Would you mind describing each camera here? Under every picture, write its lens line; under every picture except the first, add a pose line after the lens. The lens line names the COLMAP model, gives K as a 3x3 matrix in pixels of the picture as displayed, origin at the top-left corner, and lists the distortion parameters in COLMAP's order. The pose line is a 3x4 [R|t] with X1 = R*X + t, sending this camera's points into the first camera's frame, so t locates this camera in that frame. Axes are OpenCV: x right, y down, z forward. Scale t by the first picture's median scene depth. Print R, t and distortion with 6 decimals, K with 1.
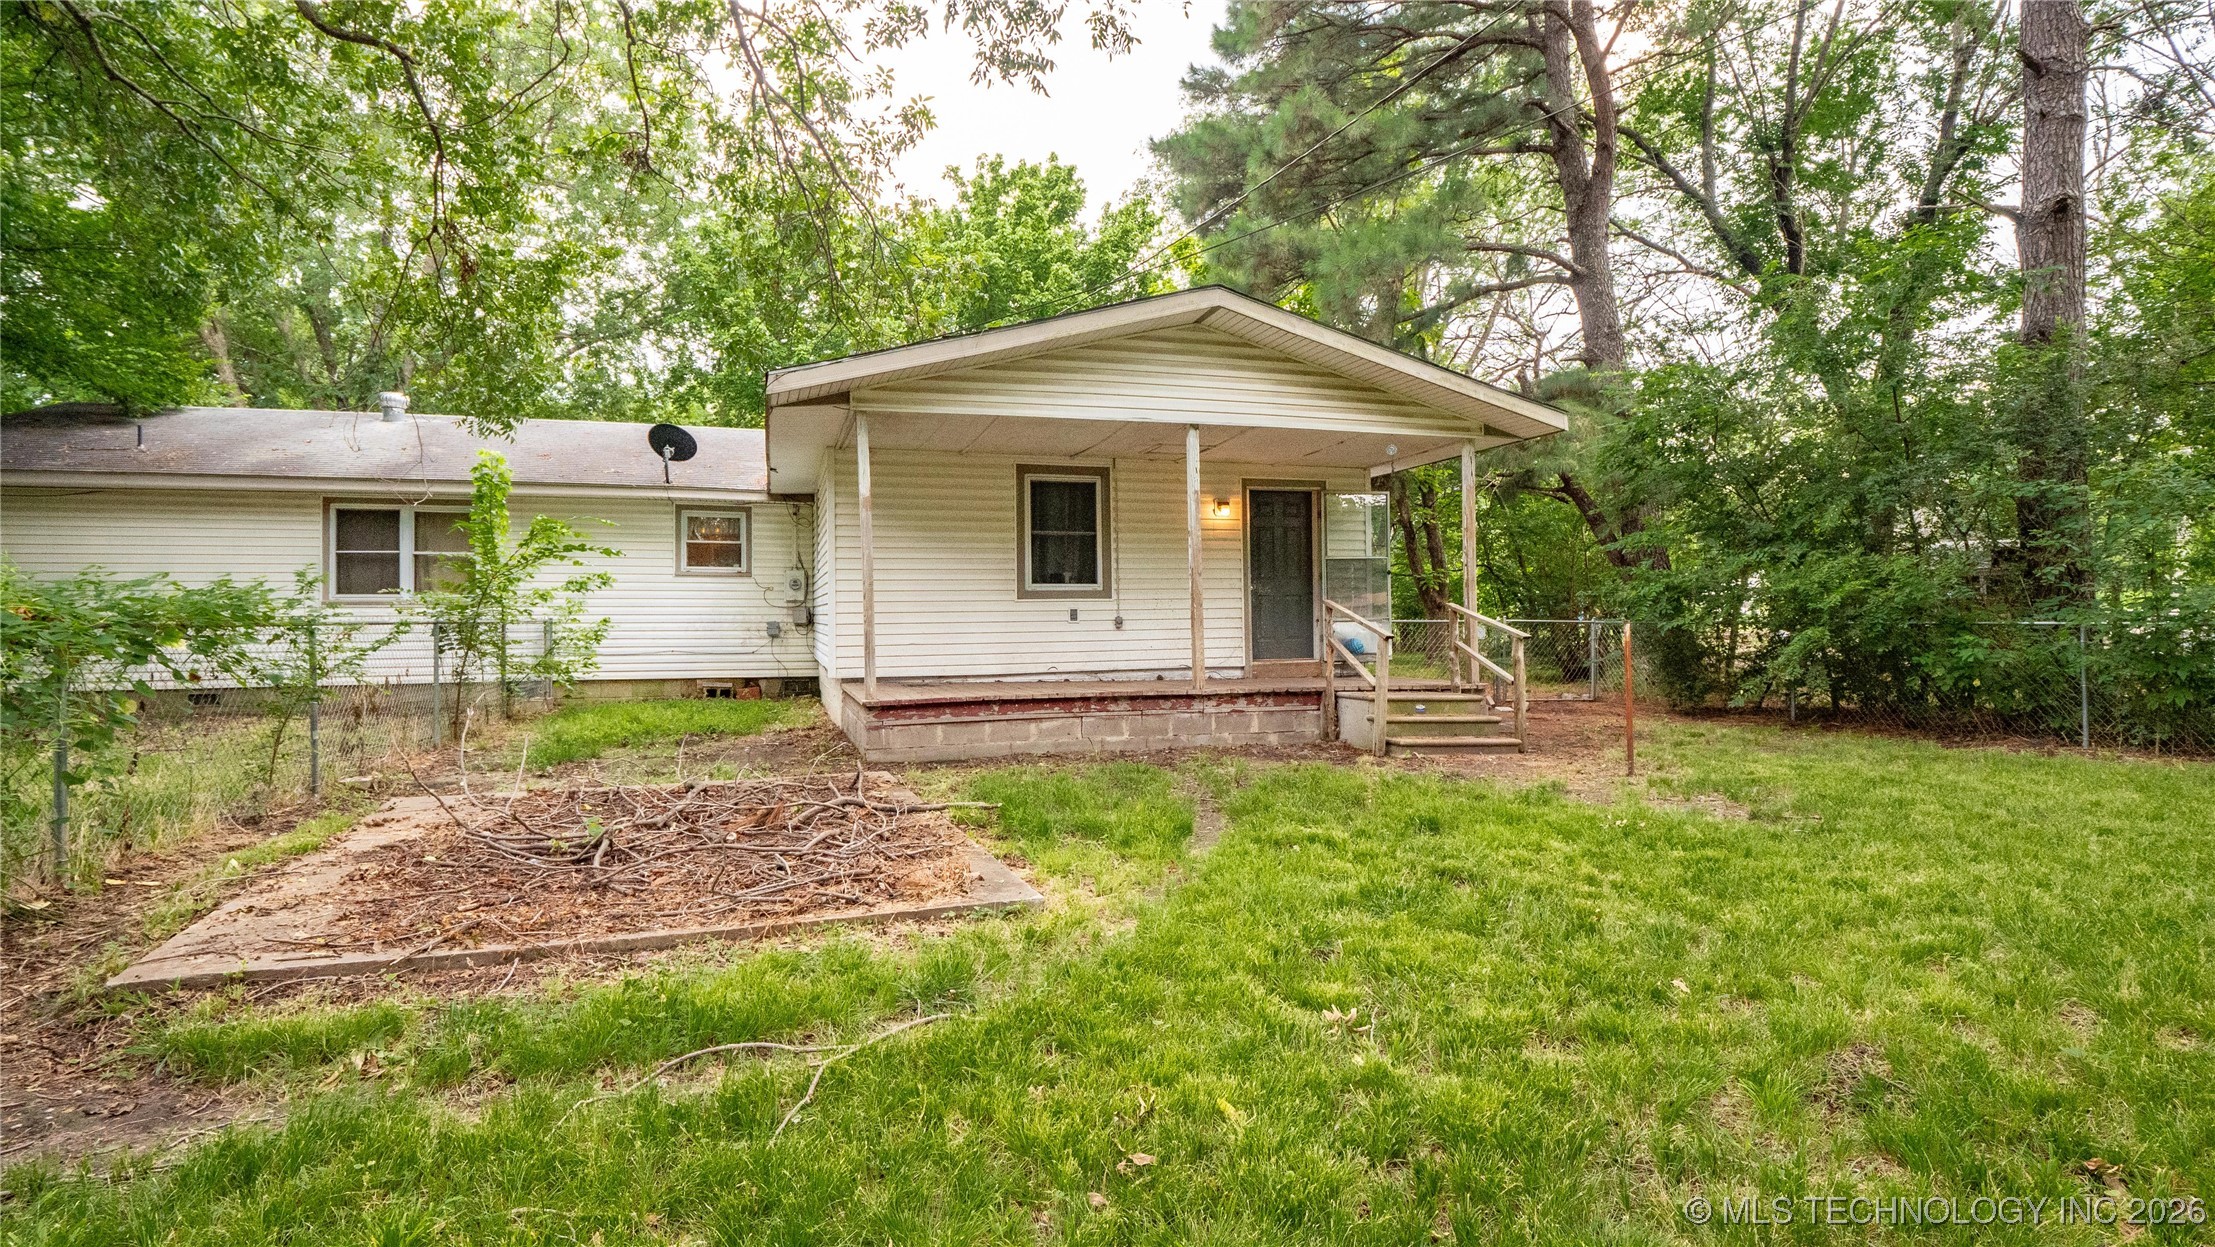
lens RADIAL K [[1076.9, 0, 1101.1], [0, 1076.9, 614.8], [0, 0, 1]] dist [-0.022182, -0.000768]
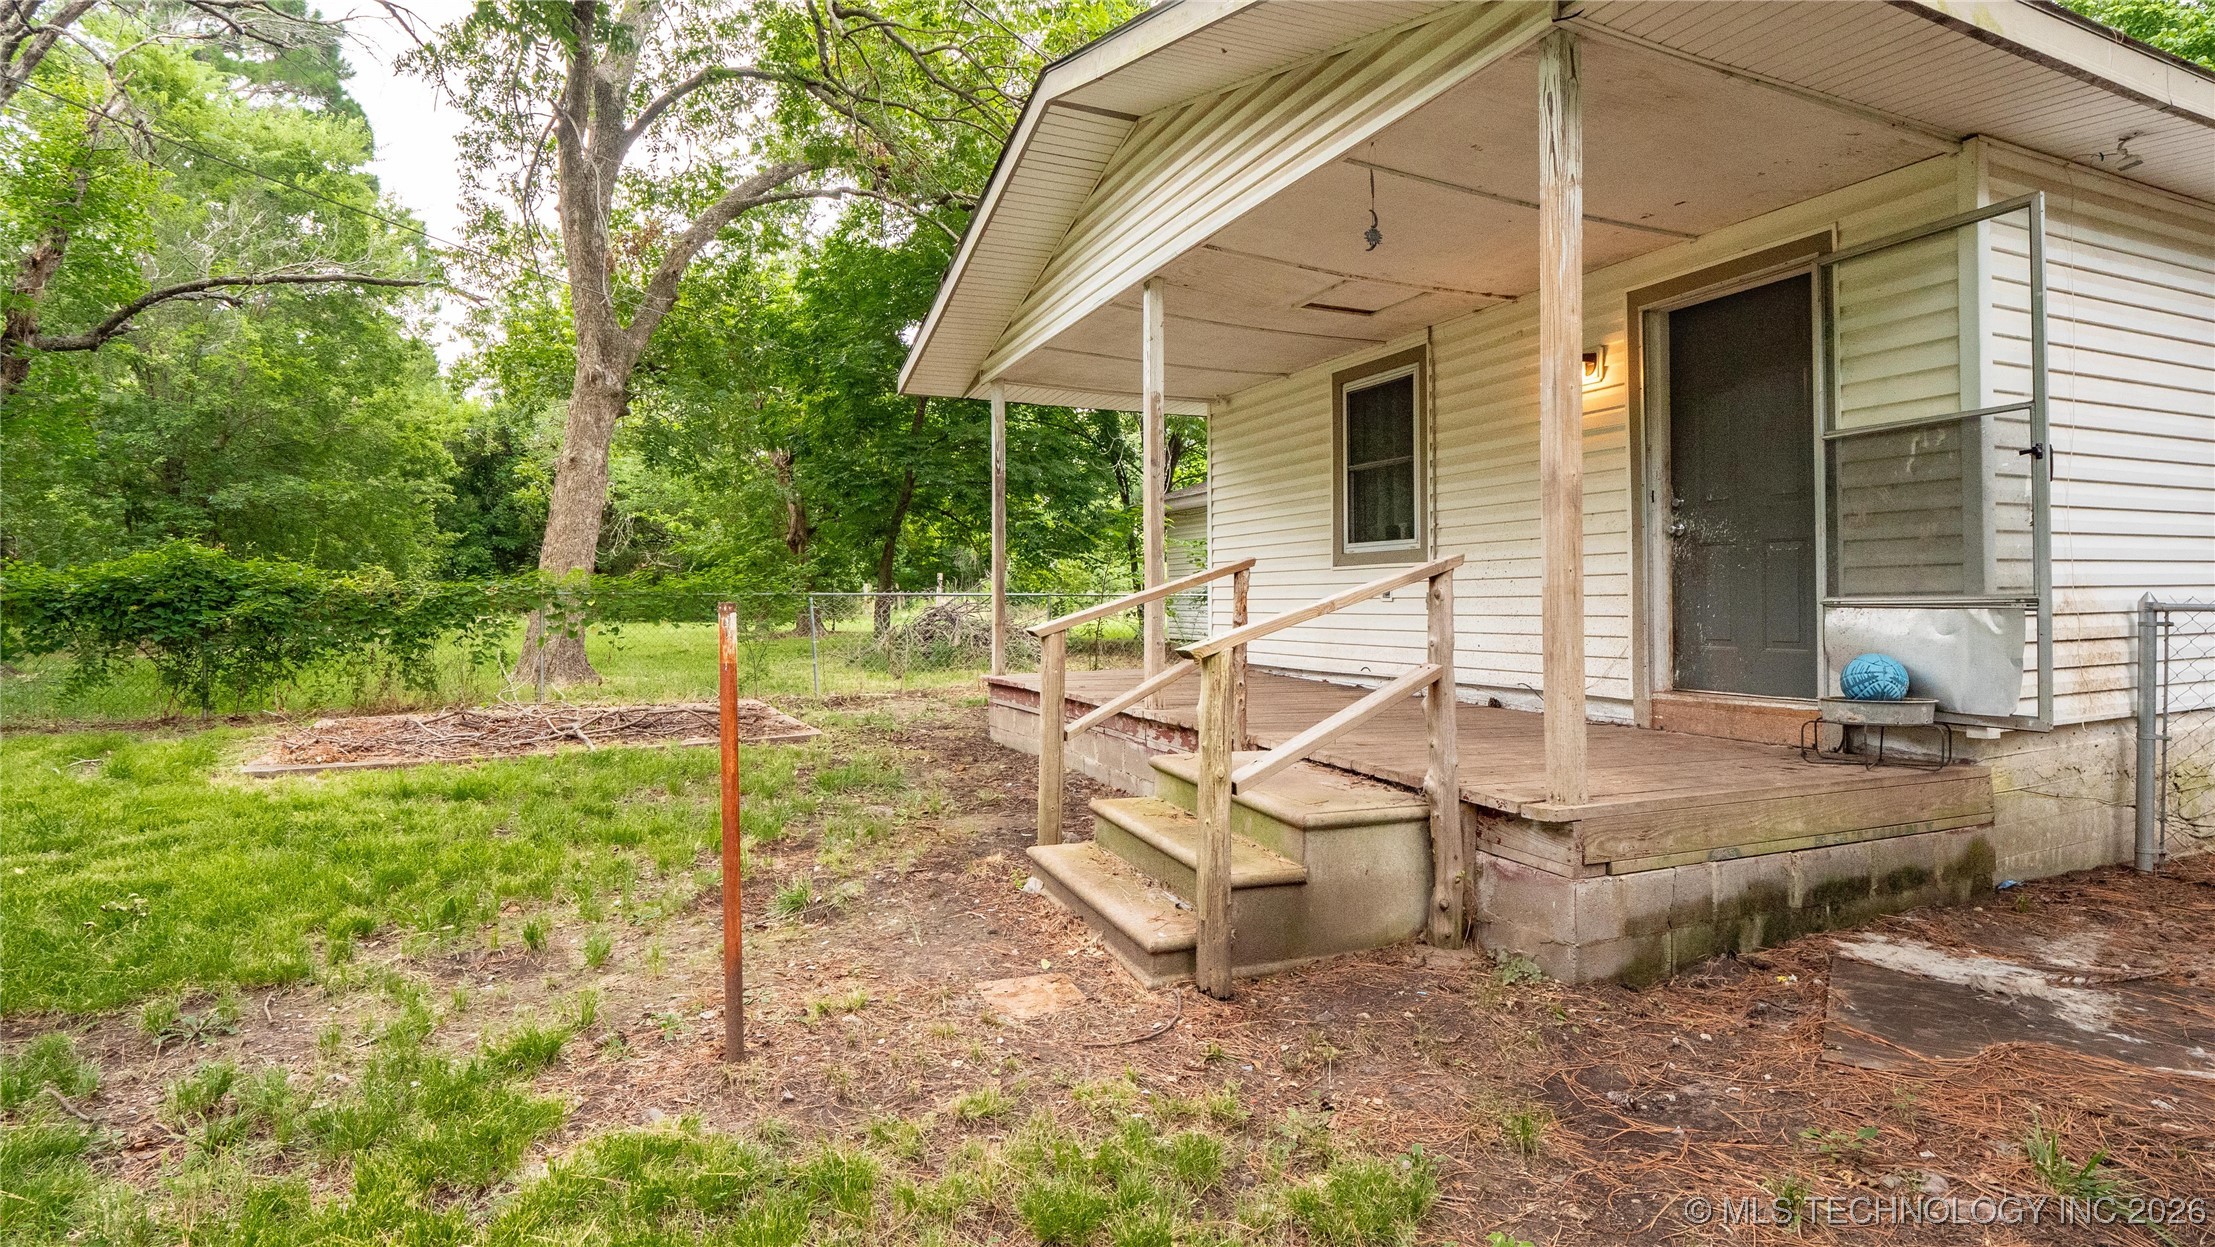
lens RADIAL K [[1076.9, 0, 1104.3], [0, 1076.9, 617.0], [0, 0, 1]] dist [-0.022182, -0.000768]
pose [[0.119397, 0.025751, -0.992513, 0.601171], [-0.000166, 0.999664, 0.025916, 0.000195], [0.992847, -0.002930, 0.119361, 0.768549]]
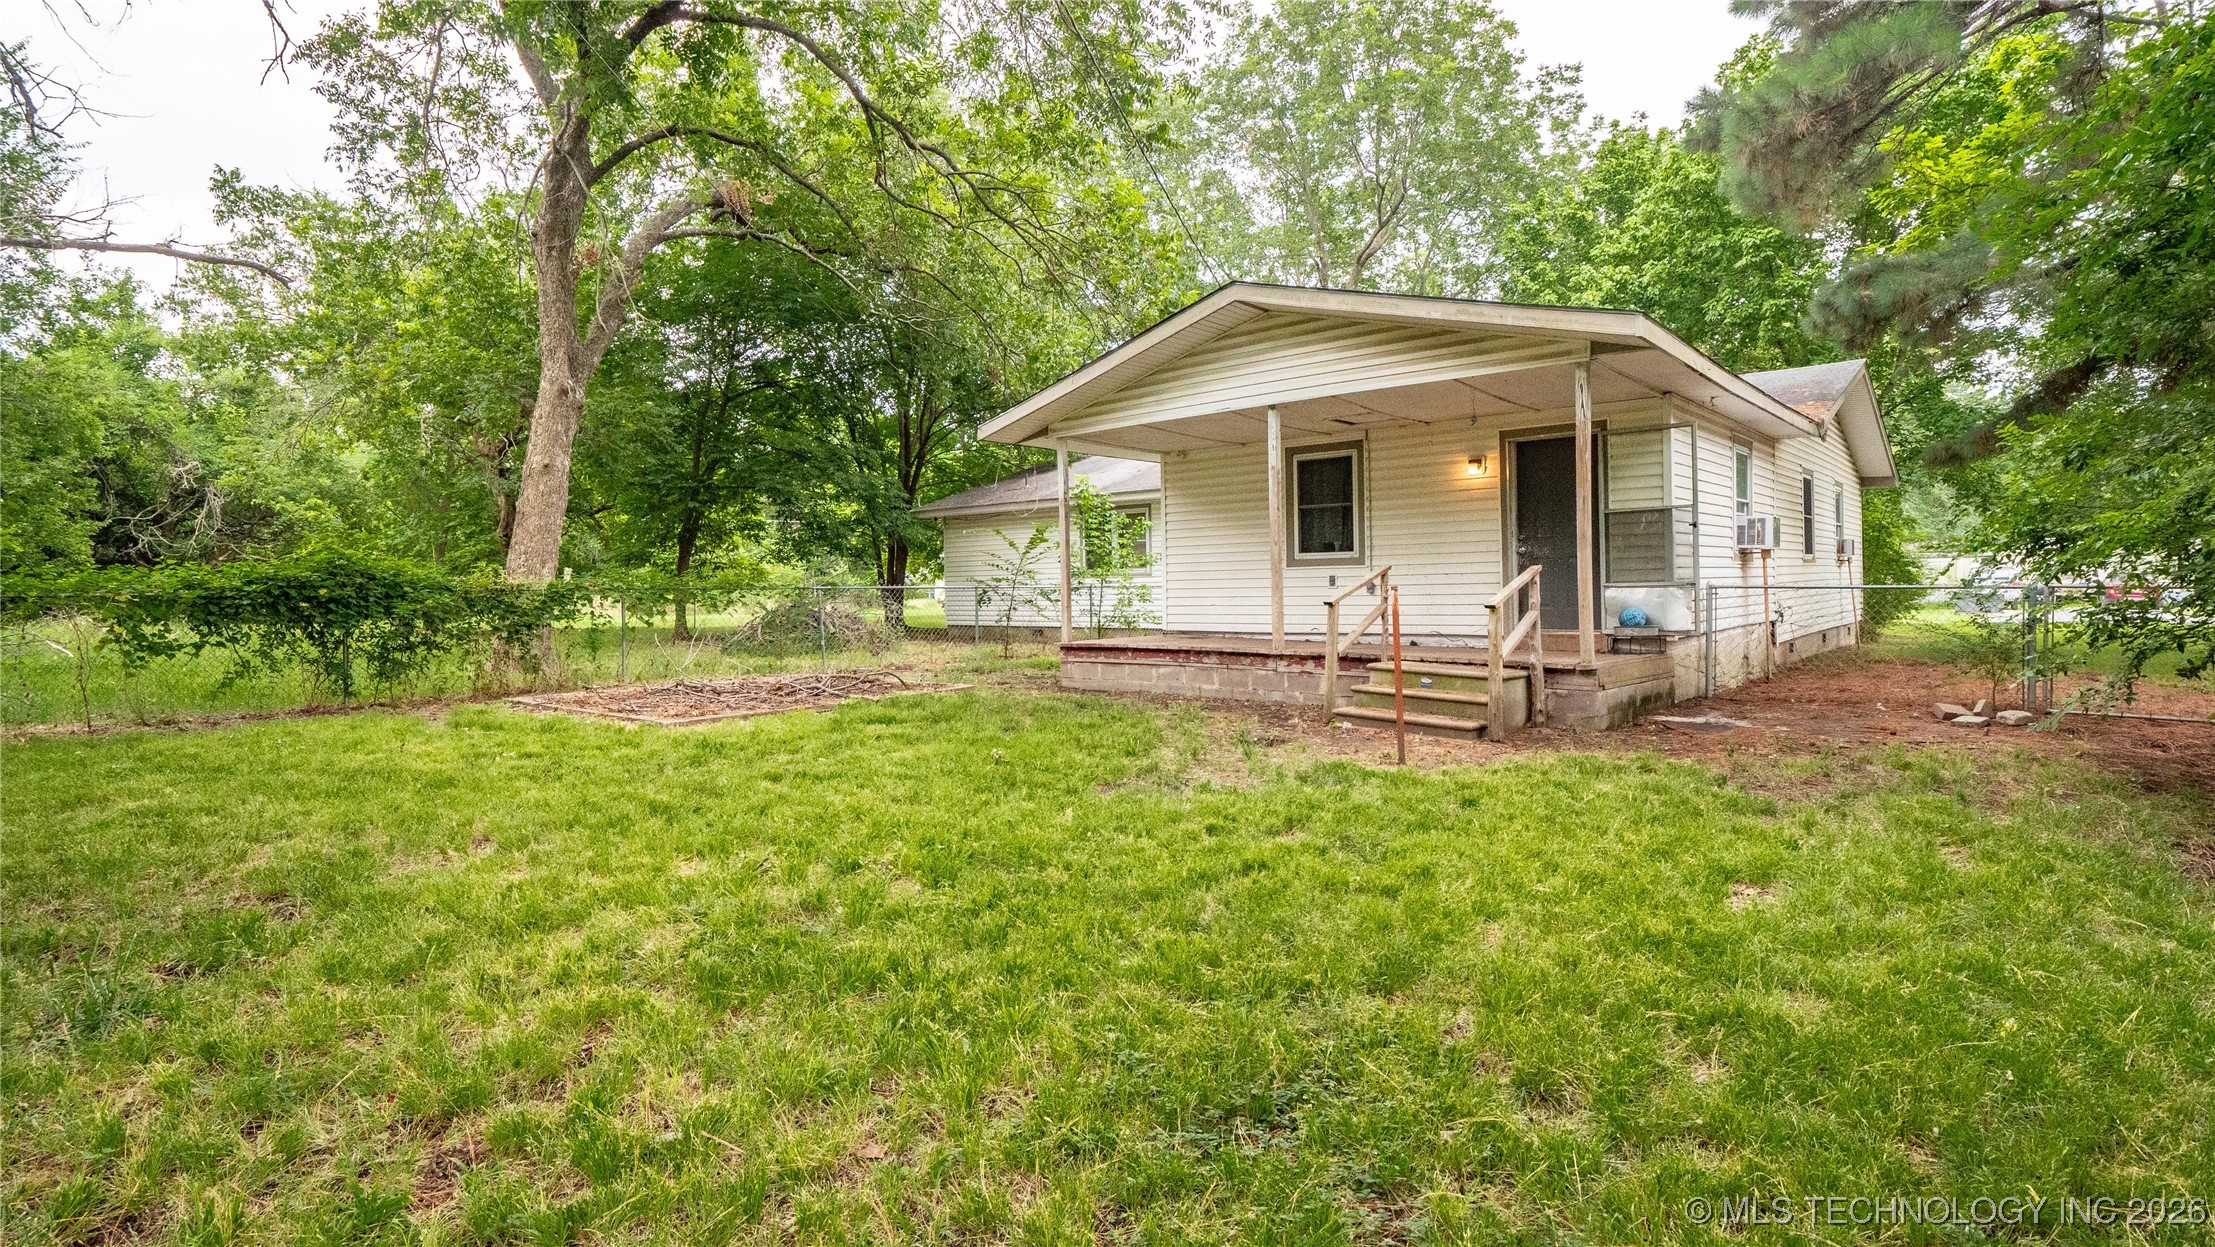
lens RADIAL K [[1076.9, 0, 1101.2], [0, 1076.9, 611.9], [0, 0, 1]] dist [-0.022182, -0.000768]
pose [[0.515252, 0.021272, -0.856775, 0.794286], [0.005245, 0.999595, 0.027972, -0.000018], [0.857023, -0.018907, 0.514931, 0.247881]]
